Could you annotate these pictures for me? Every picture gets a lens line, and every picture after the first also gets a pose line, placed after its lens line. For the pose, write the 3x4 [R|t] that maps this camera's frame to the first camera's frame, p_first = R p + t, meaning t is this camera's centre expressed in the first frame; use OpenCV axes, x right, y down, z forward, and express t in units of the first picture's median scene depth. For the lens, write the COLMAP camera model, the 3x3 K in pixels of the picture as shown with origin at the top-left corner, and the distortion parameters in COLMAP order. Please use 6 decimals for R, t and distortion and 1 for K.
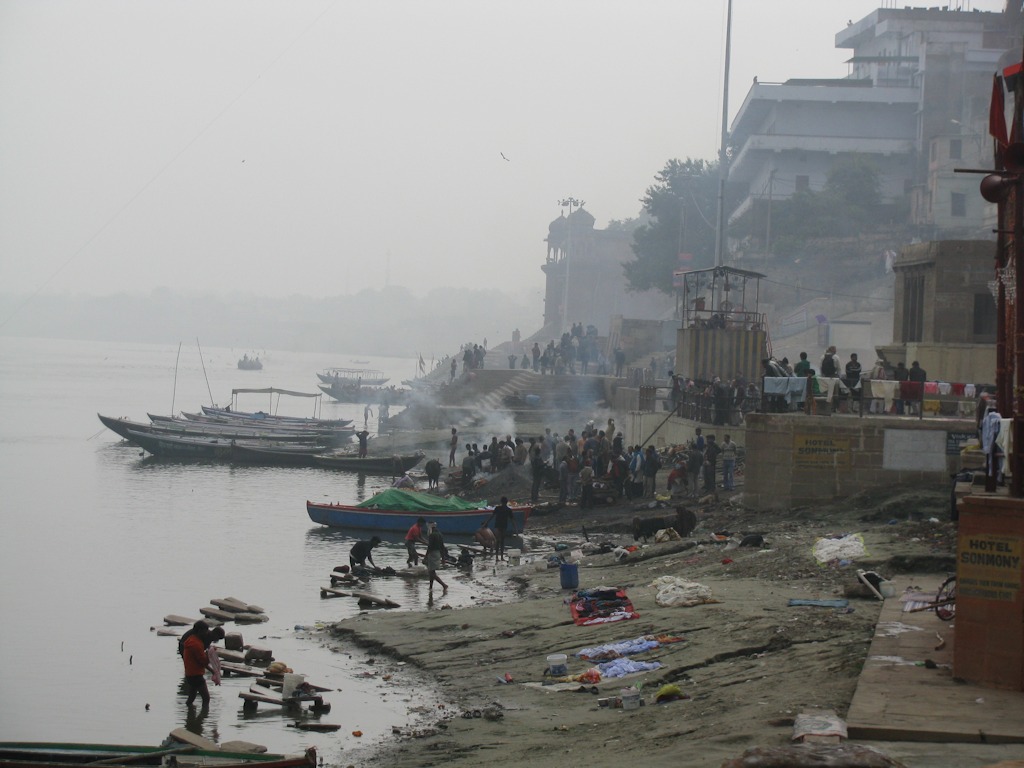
lens RADIAL K [[3214.2, 0, 509.3], [0, 3214.2, 385.3], [0, 0, 1]] dist [0.236709, 0.000000]
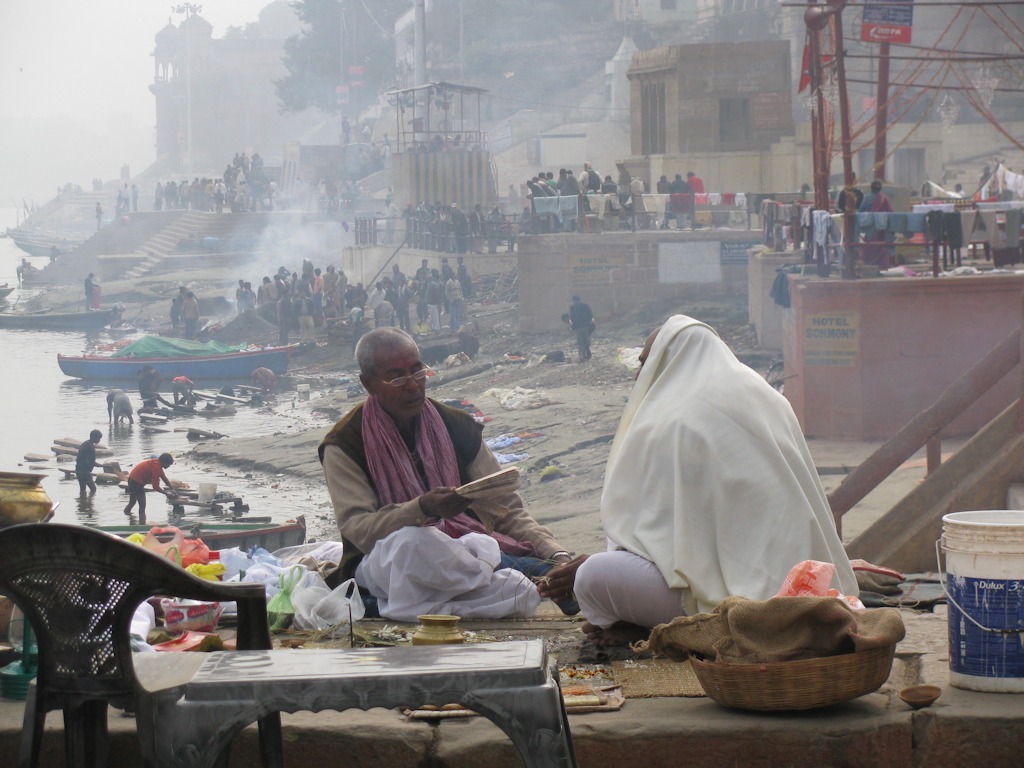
lens RADIAL K [[4019.1, 0, 513.4], [0, 4019.1, 384.1], [0, 0, 1]] dist [0.212808, 0.000000]
pose [[0.992416, -0.060966, 0.106737, -0.062510], [0.056665, 0.997472, 0.042879, 0.001296], [-0.109081, -0.036506, 0.993362, -0.226321]]
